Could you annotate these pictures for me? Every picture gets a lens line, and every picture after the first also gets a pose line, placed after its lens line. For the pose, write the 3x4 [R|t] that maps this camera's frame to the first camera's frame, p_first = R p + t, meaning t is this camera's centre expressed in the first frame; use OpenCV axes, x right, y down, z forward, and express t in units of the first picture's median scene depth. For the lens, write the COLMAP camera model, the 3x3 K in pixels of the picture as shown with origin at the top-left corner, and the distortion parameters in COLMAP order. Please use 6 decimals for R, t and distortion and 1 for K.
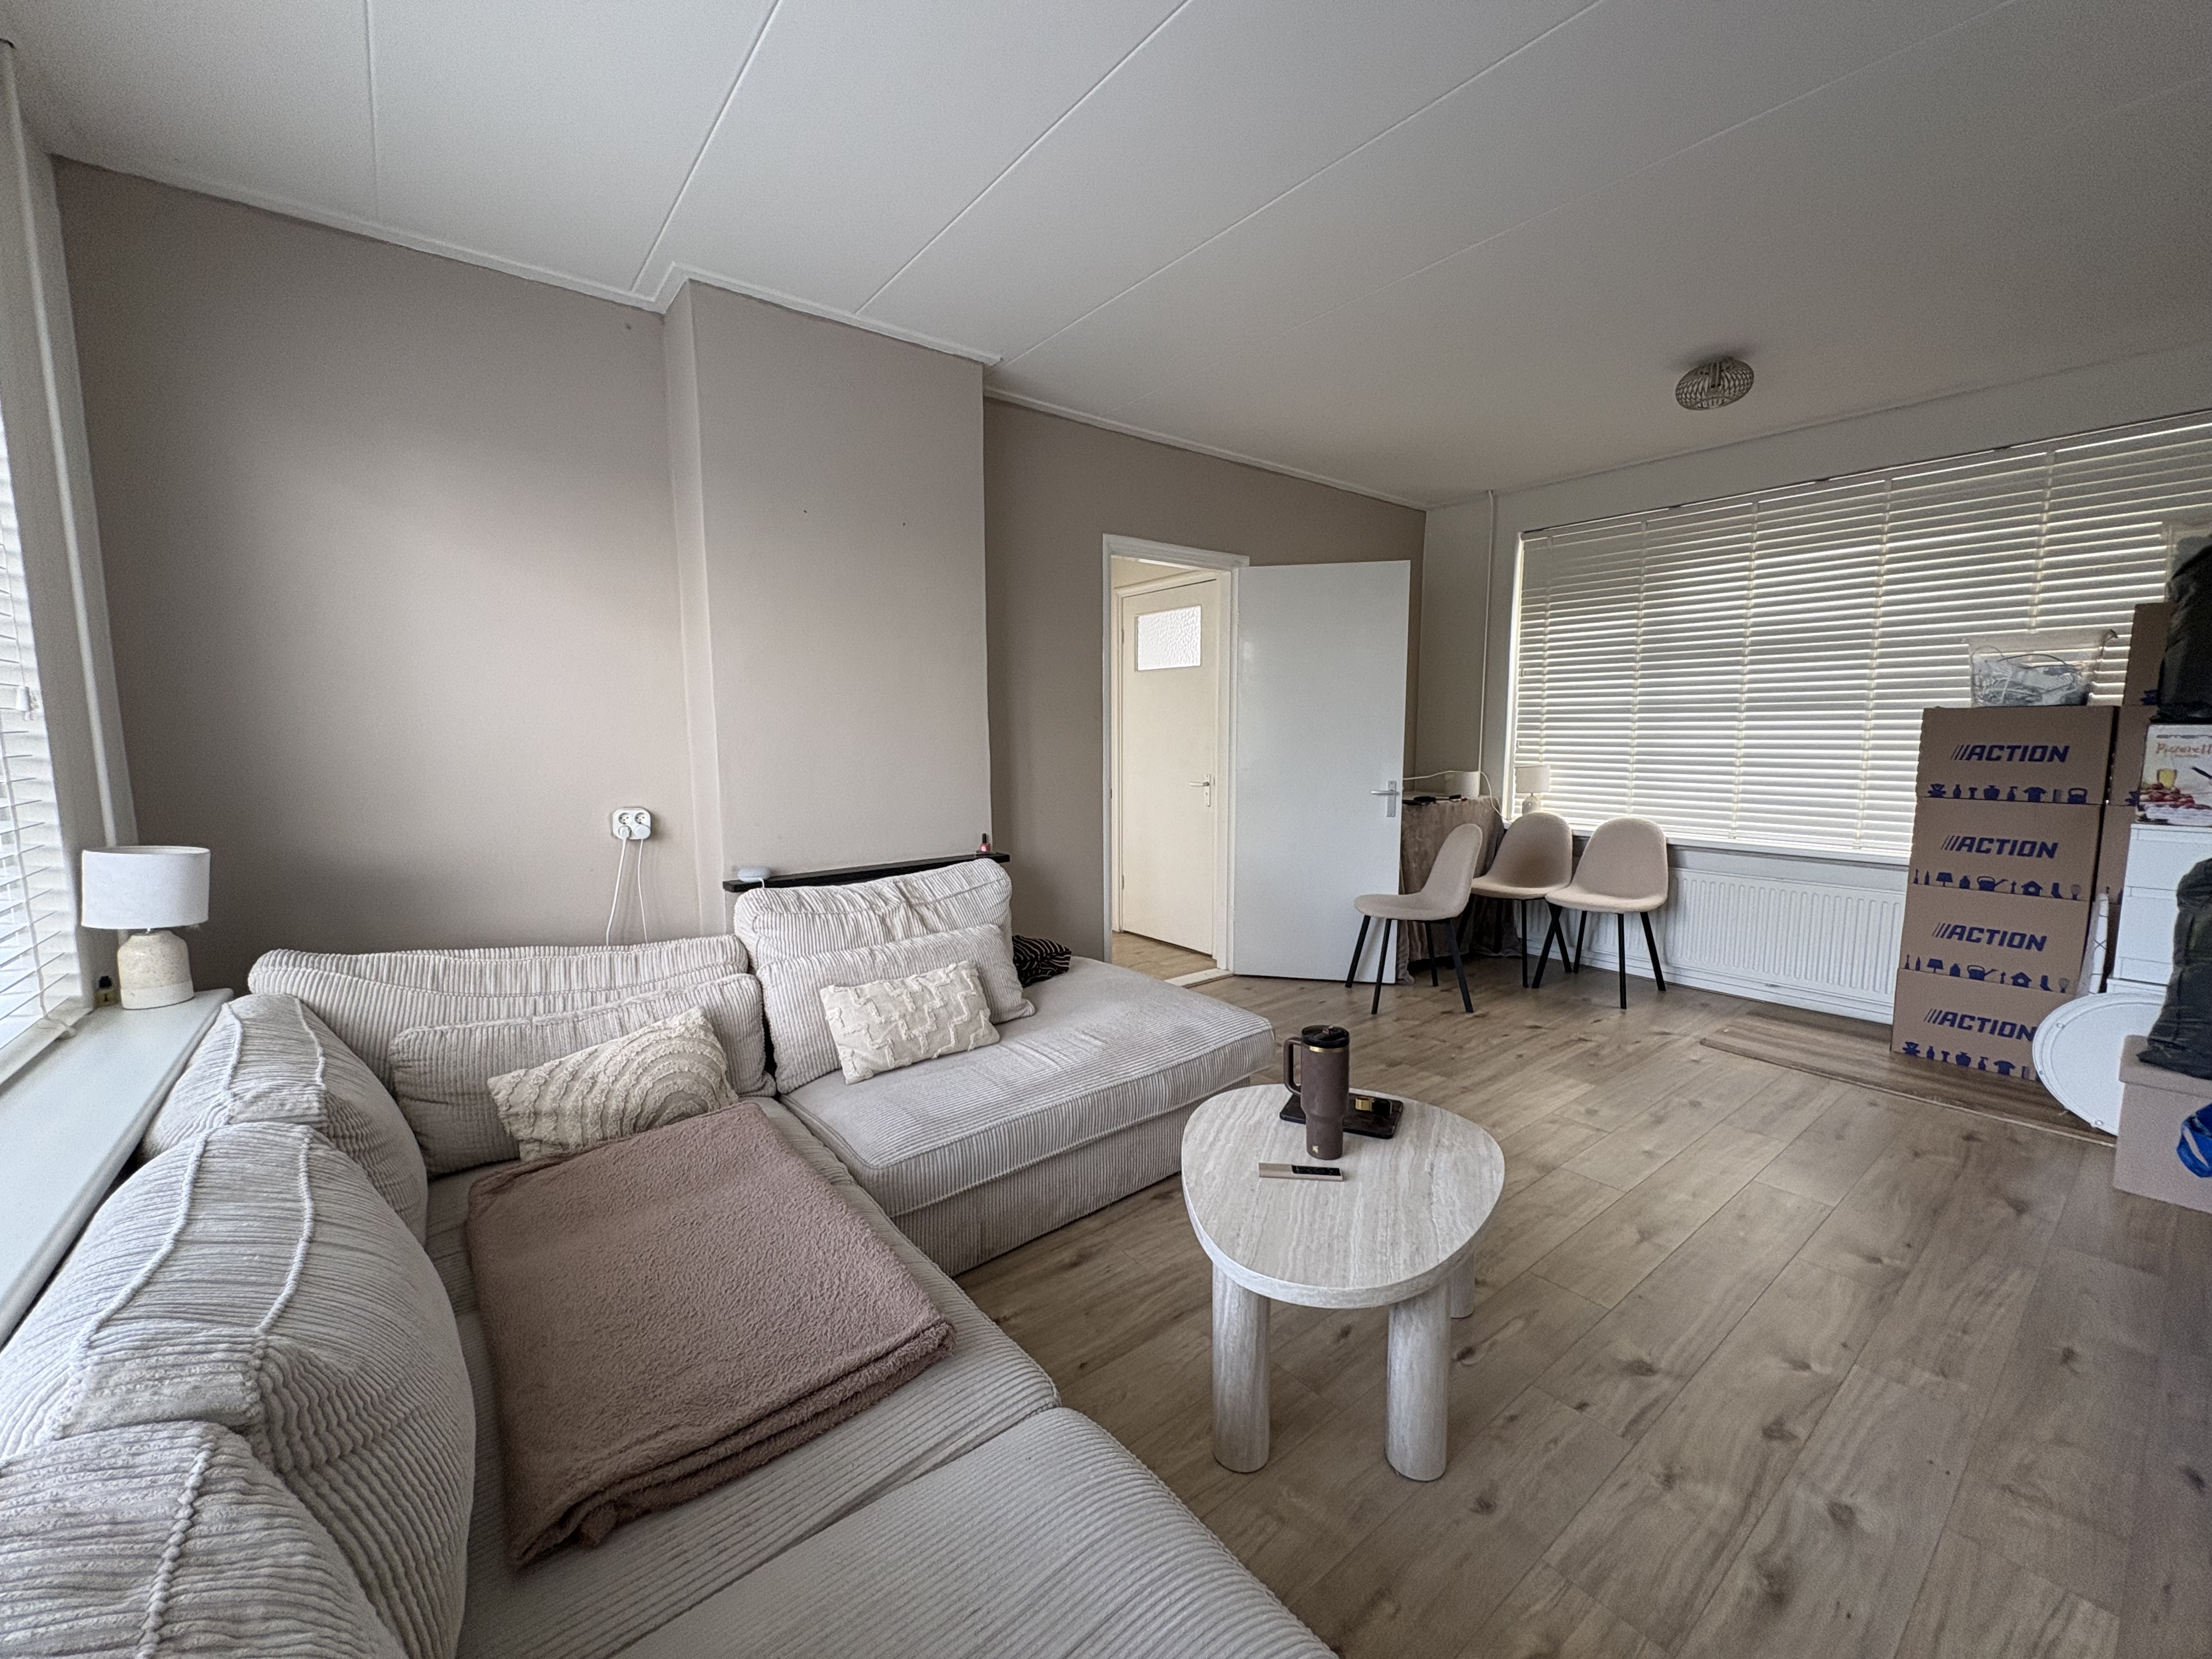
lens RADIAL K [[884.0, 0, 1106.0], [0, 884.0, 827.3], [0, 0, 1]] dist [0.000137, 0.000040]
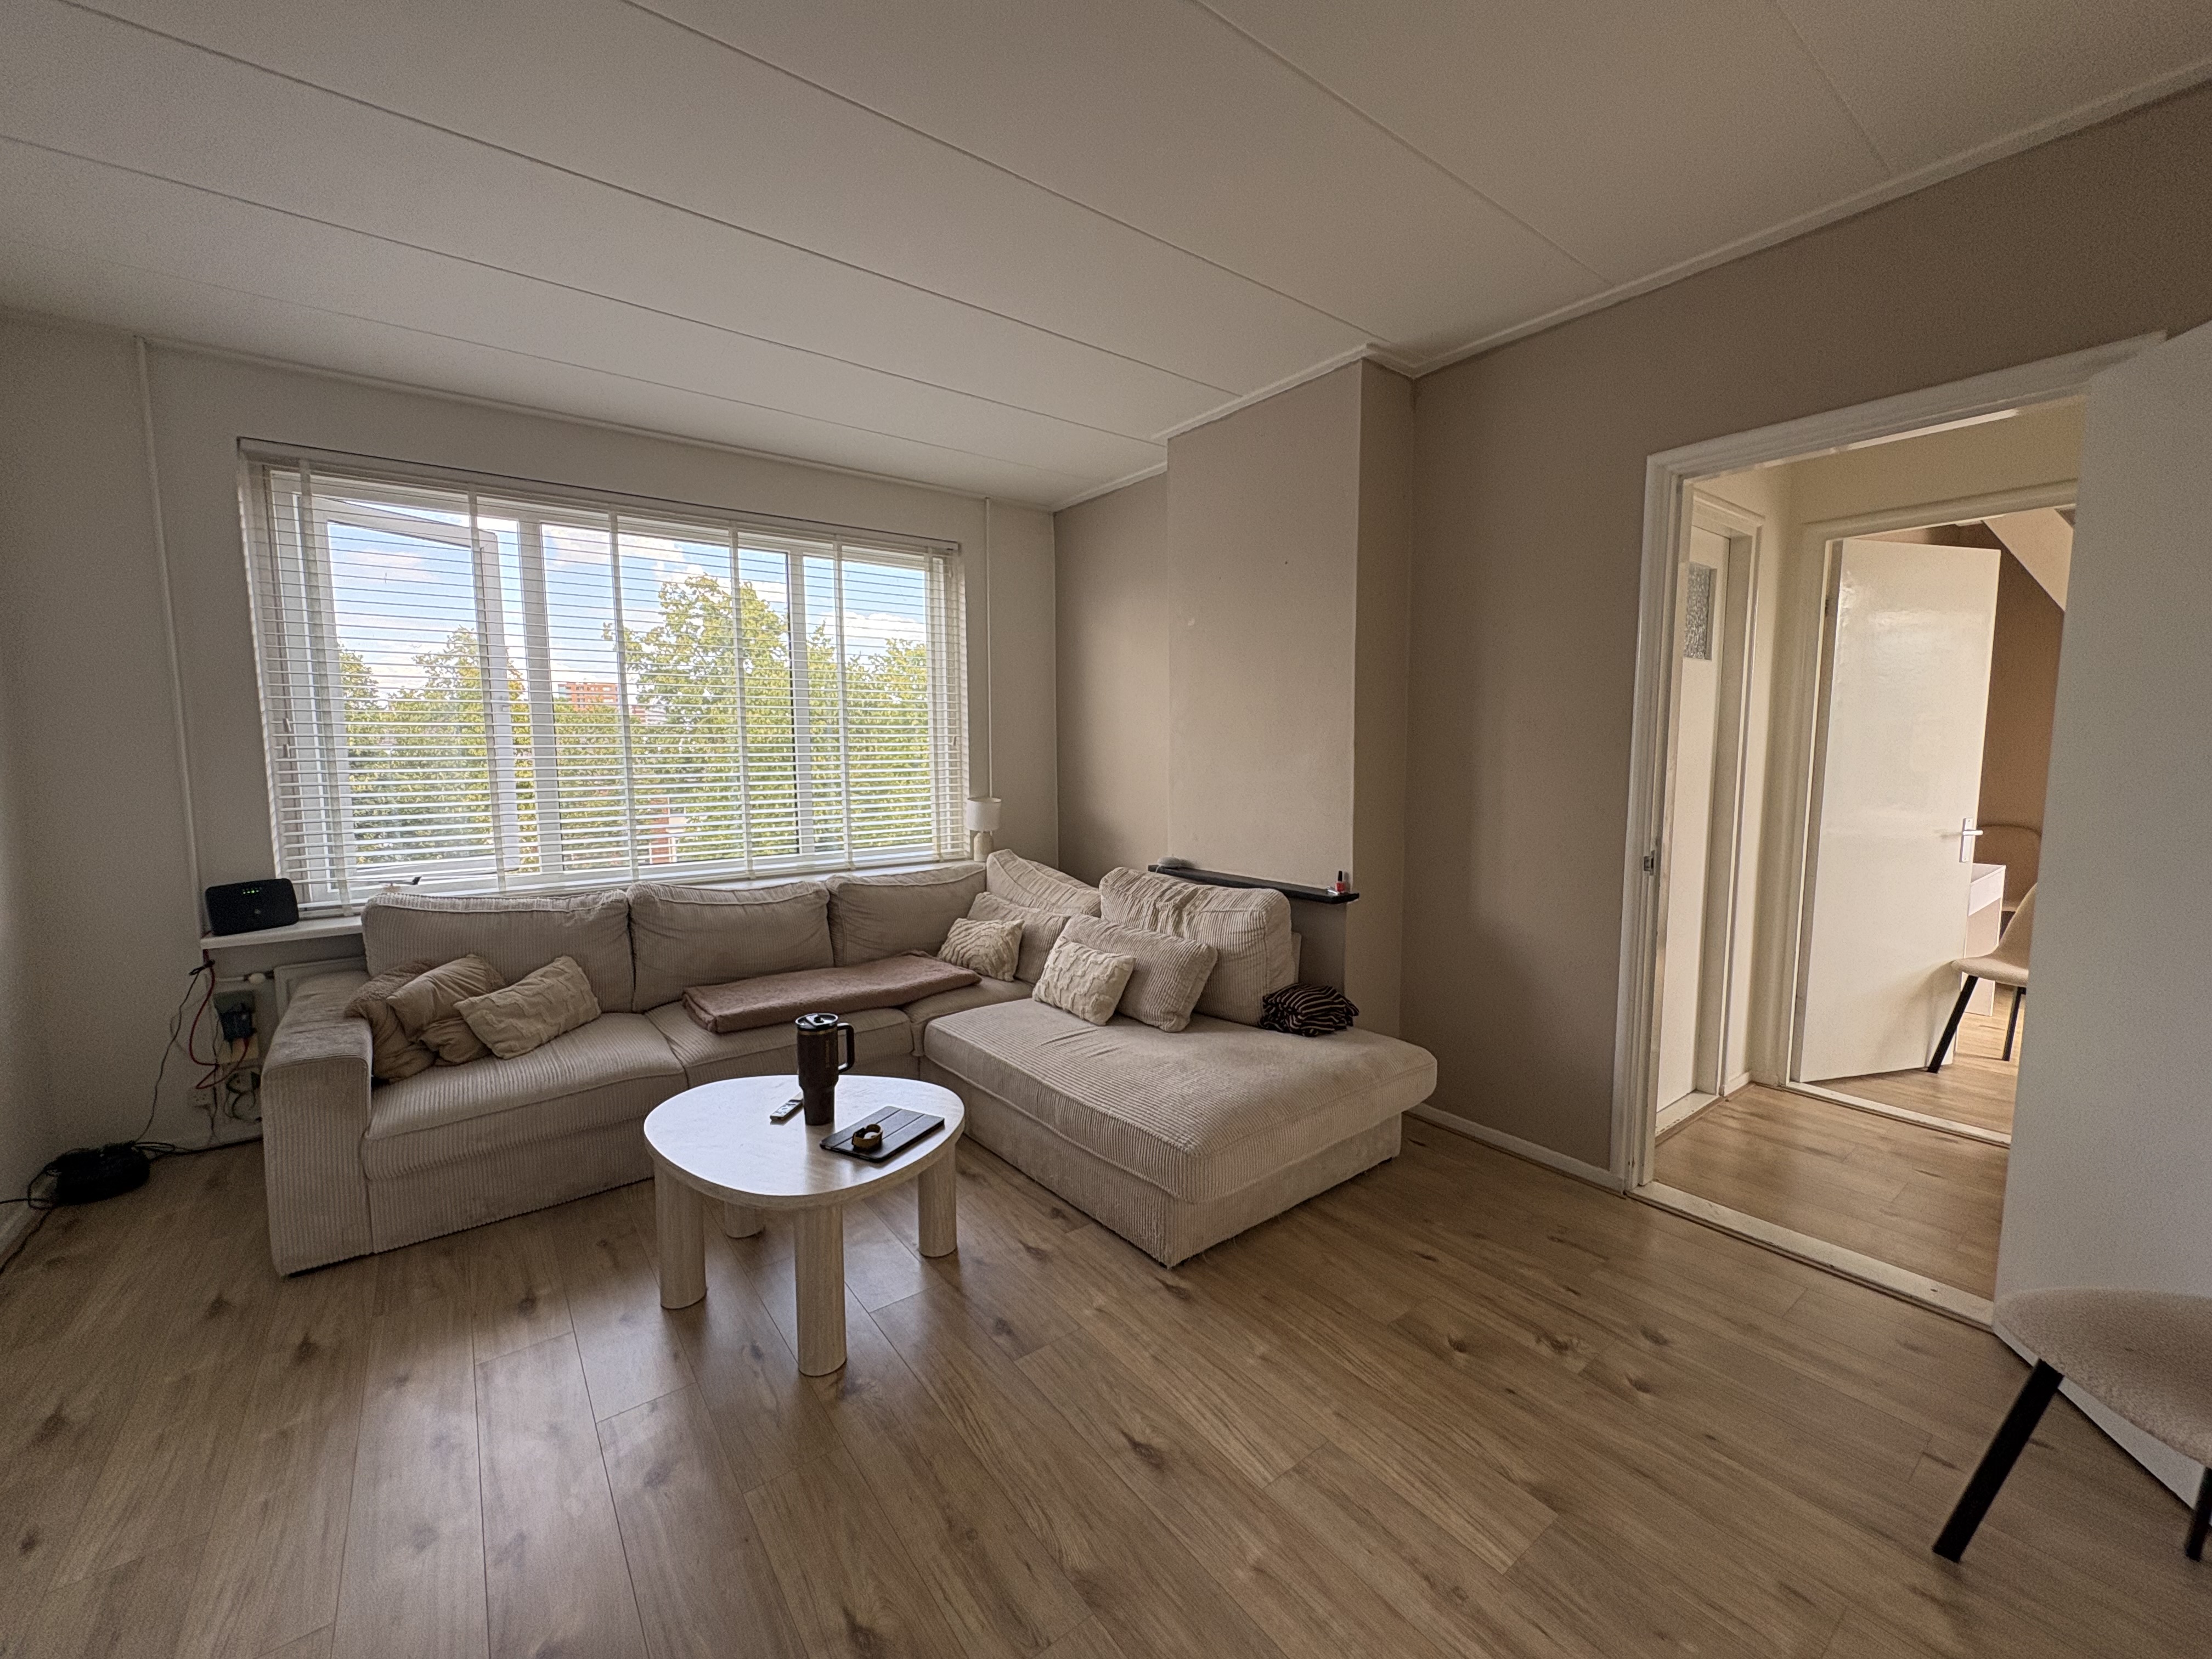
lens RADIAL K [[884.0, 0, 1105.5], [0, 884.0, 832.9], [0, 0, 1]] dist [0.000137, 0.000040]
pose [[-0.017716, 0.105772, -0.994233, 0.965606], [-0.106295, 0.988554, 0.107062, -0.131091], [0.994177, 0.107579, -0.006271, 0.932354]]
